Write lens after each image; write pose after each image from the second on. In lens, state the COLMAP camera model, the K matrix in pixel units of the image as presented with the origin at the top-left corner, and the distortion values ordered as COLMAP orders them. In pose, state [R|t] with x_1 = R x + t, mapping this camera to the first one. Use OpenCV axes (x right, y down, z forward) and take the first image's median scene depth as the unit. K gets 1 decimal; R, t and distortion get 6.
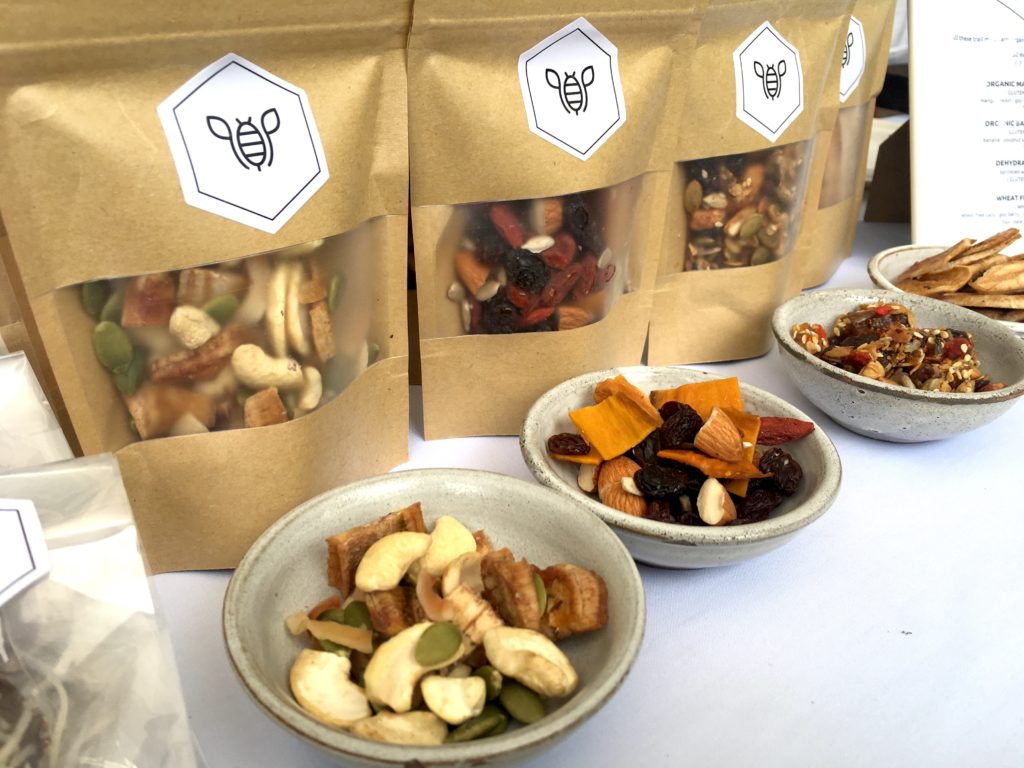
lens RADIAL K [[909.5, 0, 512.0], [0, 909.5, 384.0], [0, 0, 1]] dist [0.060658, -0.018388]
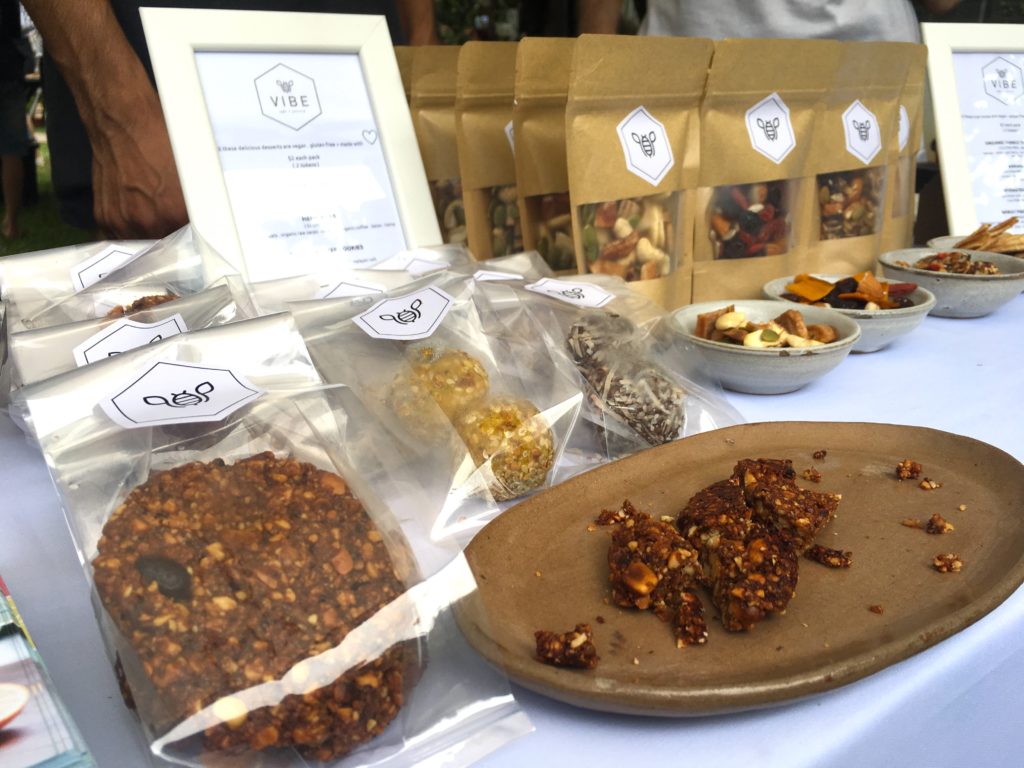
lens RADIAL K [[909.5, 0, 512.0], [0, 909.5, 384.0], [0, 0, 1]] dist [0.060658, -0.018388]
pose [[0.998767, -0.044550, -0.021883, -0.446409], [0.040168, 0.984470, -0.170896, 0.504695], [0.029156, 0.169807, 0.985046, -0.815895]]
